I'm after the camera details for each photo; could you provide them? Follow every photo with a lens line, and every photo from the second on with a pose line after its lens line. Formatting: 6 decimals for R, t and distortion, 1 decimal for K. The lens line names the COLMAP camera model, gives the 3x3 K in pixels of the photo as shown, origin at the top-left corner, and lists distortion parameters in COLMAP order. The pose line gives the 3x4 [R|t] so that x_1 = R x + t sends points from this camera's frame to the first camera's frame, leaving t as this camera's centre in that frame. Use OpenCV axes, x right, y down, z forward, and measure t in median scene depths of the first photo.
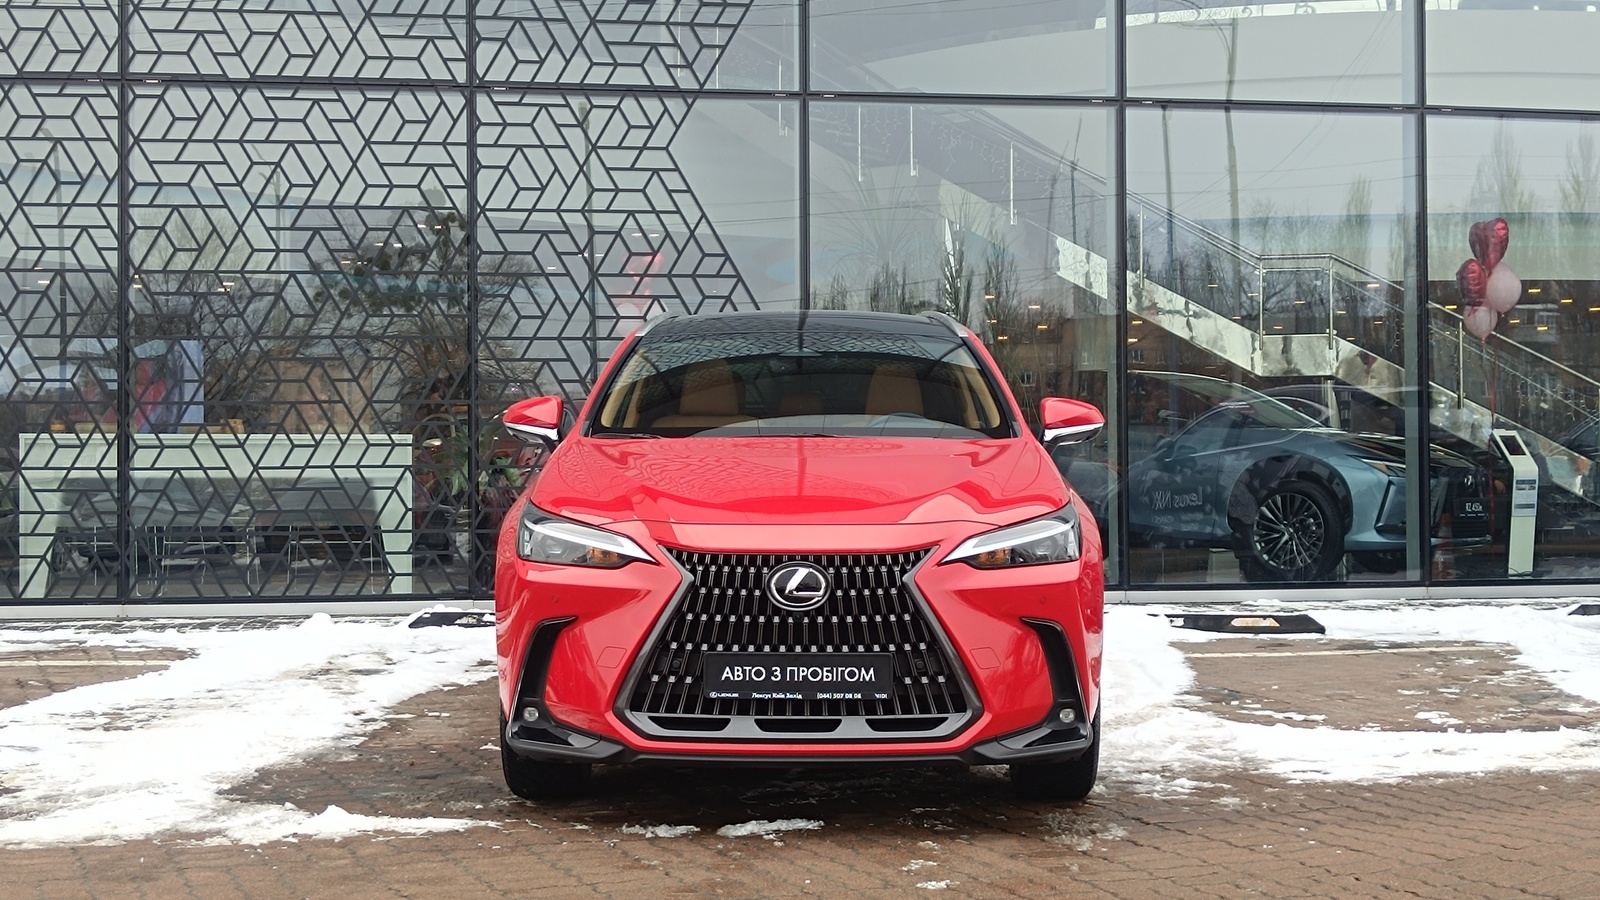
lens RADIAL K [[2217.0, 0, 800.0], [0, 2217.0, 450.0], [0, 0, 1]] dist [0.121189, -0.535296]
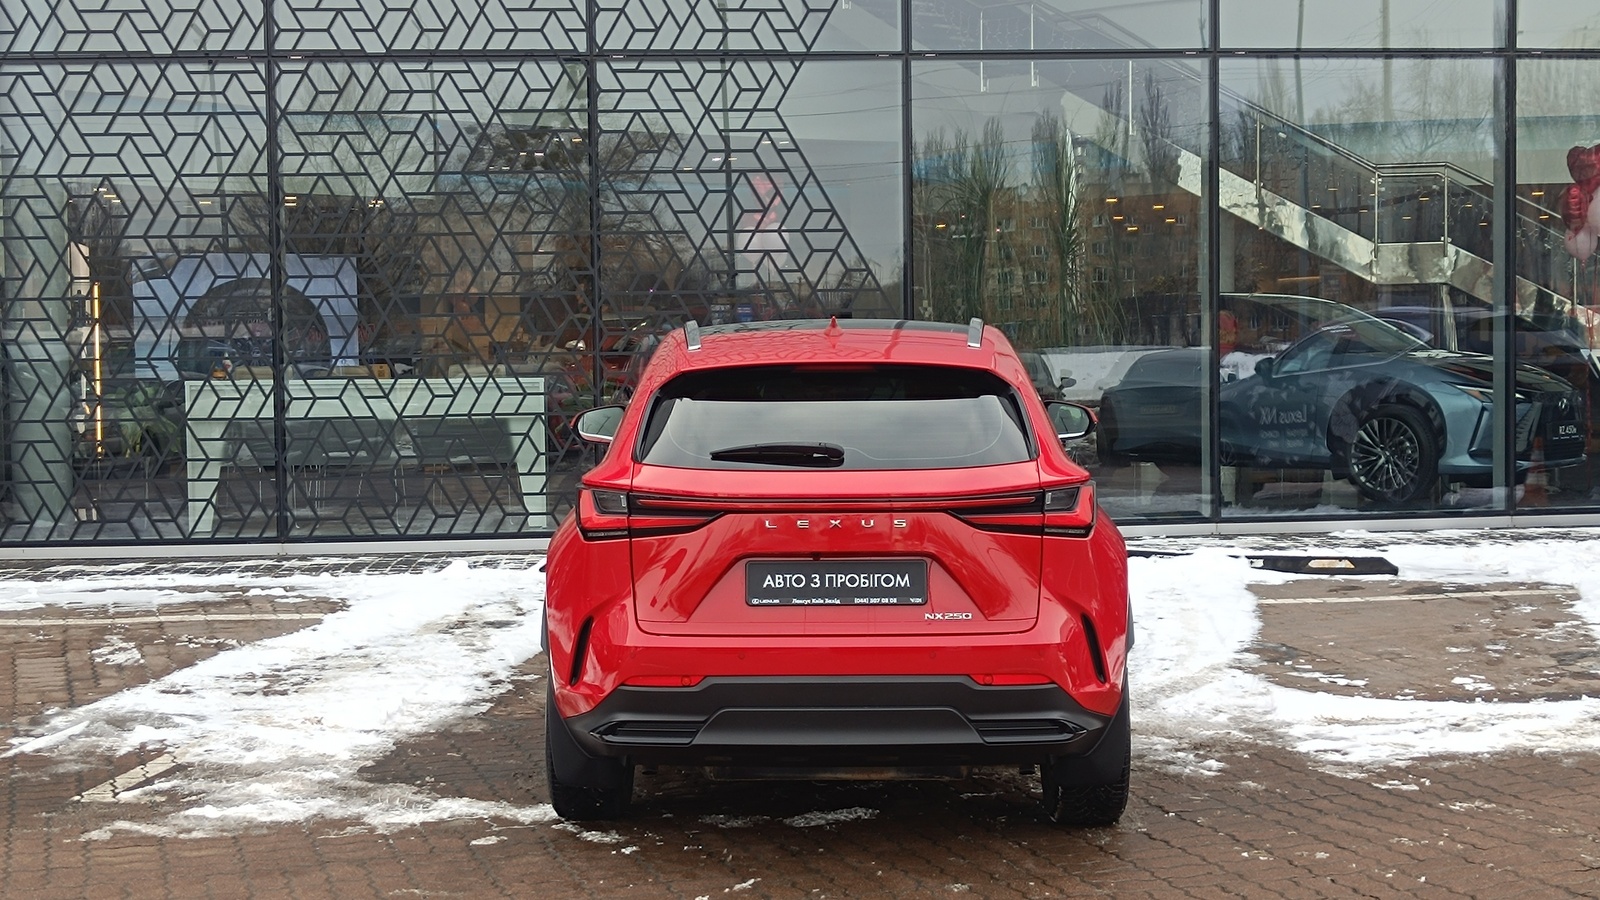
lens RADIAL K [[2217.0, 0, 800.0], [0, 2217.0, 450.0], [0, 0, 1]] dist [0.121189, -0.535296]
pose [[0.997536, -0.005122, -0.069963, 0.025057], [0.009856, 0.997672, 0.067482, -0.046696], [0.069455, -0.068006, 0.995264, -0.062108]]
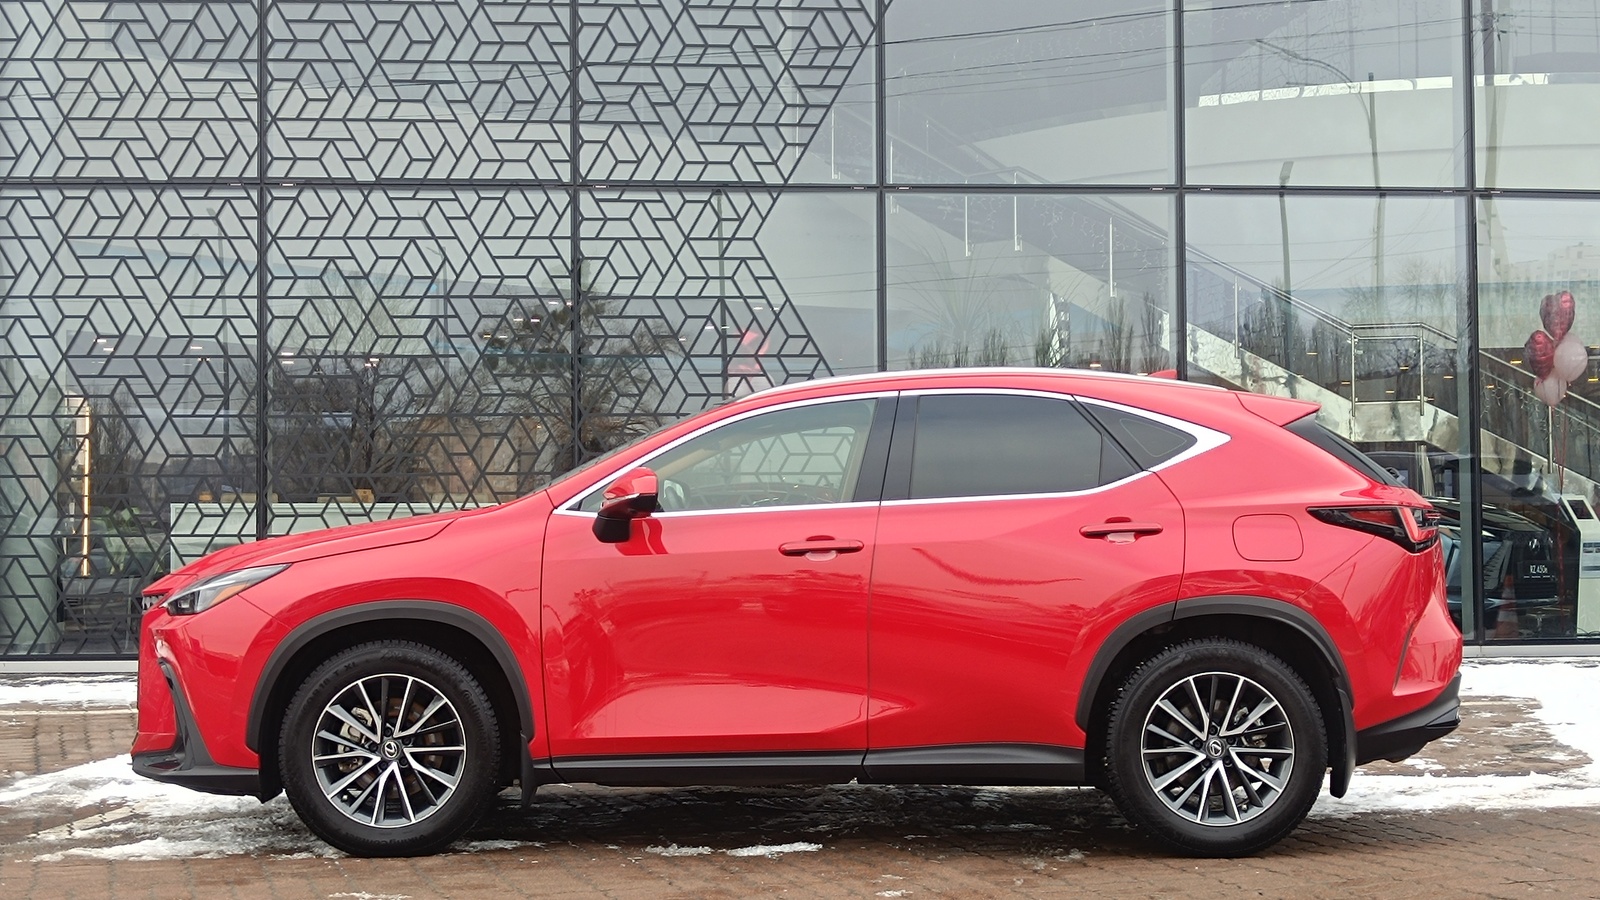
lens RADIAL K [[2217.0, 0, 800.0], [0, 2217.0, 450.0], [0, 0, 1]] dist [0.121189, -0.535296]
pose [[0.997407, -0.004599, -0.071818, 0.040953], [0.002667, 0.999632, -0.026982, -0.003406], [0.071916, 0.026721, 0.997053, -0.078333]]
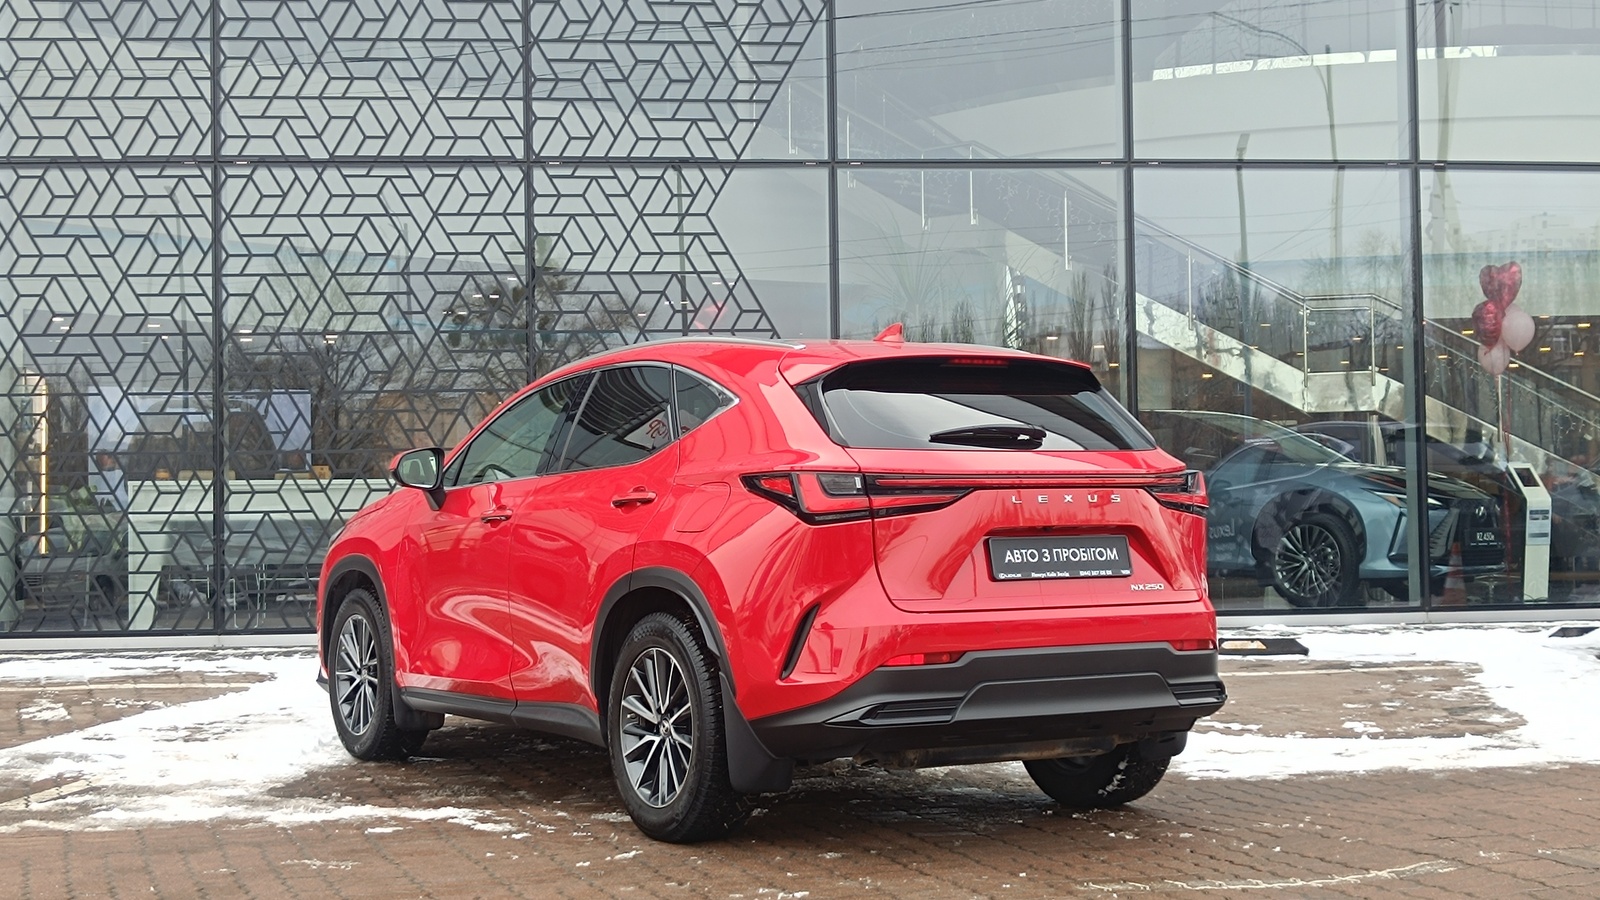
lens RADIAL K [[2217.0, 0, 800.0], [0, 2217.0, 450.0], [0, 0, 1]] dist [0.121189, -0.535296]
pose [[0.998340, -0.010721, -0.056593, 0.047502], [0.009862, 0.999832, -0.015436, -0.002608], [0.056749, 0.014853, 0.998278, -0.088023]]
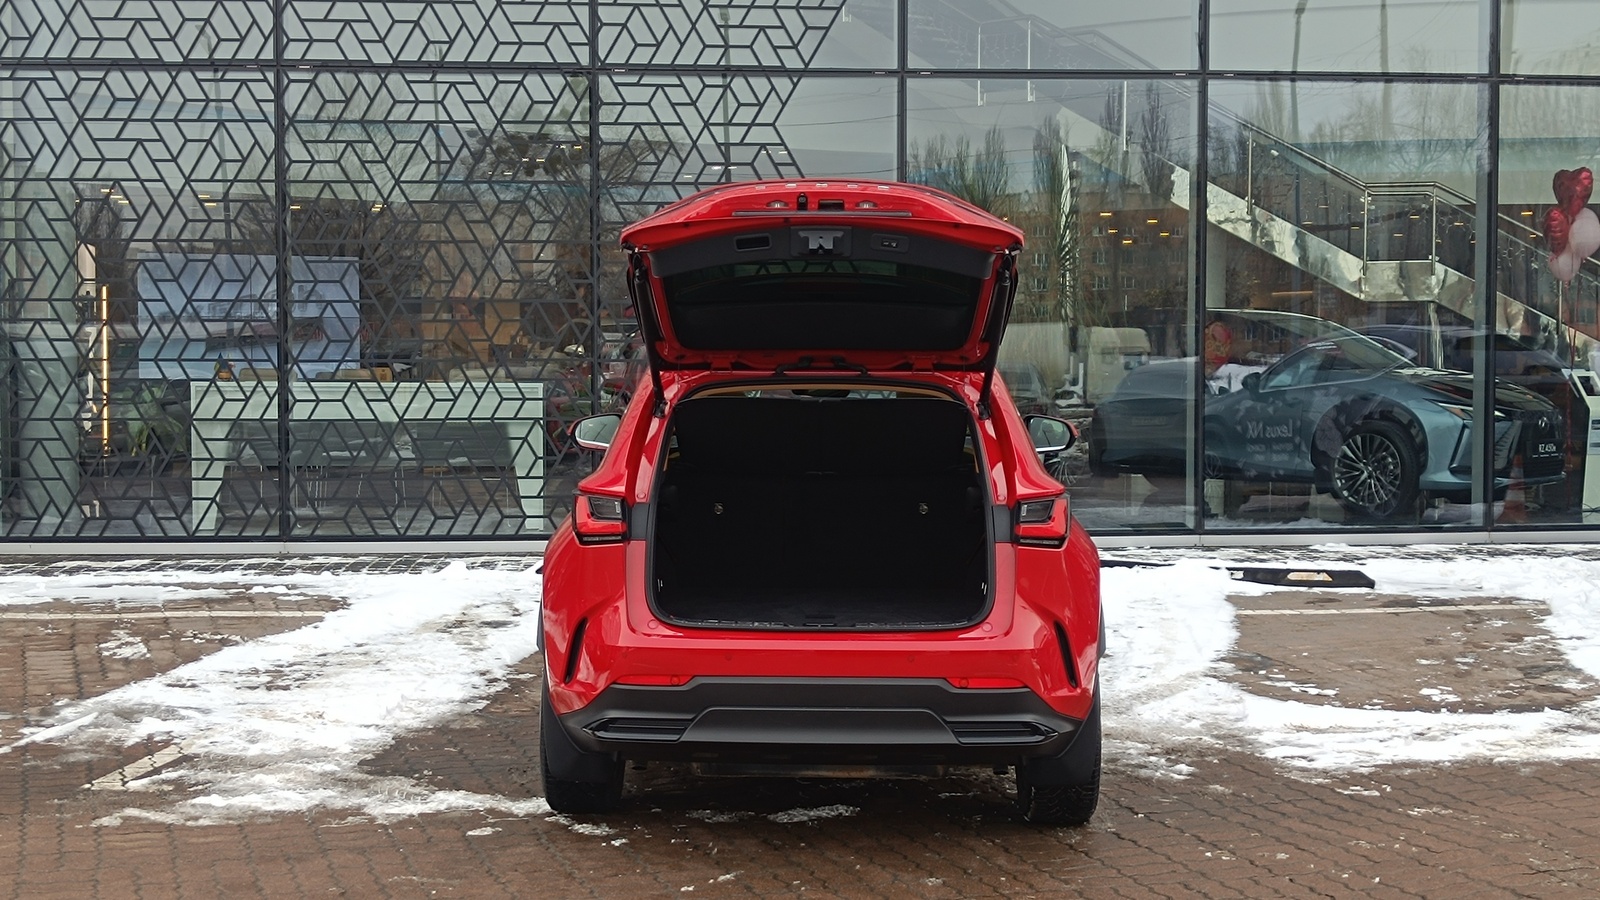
lens RADIAL K [[2217.0, 0, 800.0], [0, 2217.0, 450.0], [0, 0, 1]] dist [0.121189, -0.535296]
pose [[0.997595, 0.008456, -0.068788, 0.028965], [-0.003956, 0.997858, 0.065293, -0.049696], [0.069193, -0.064864, 0.995492, -0.084437]]
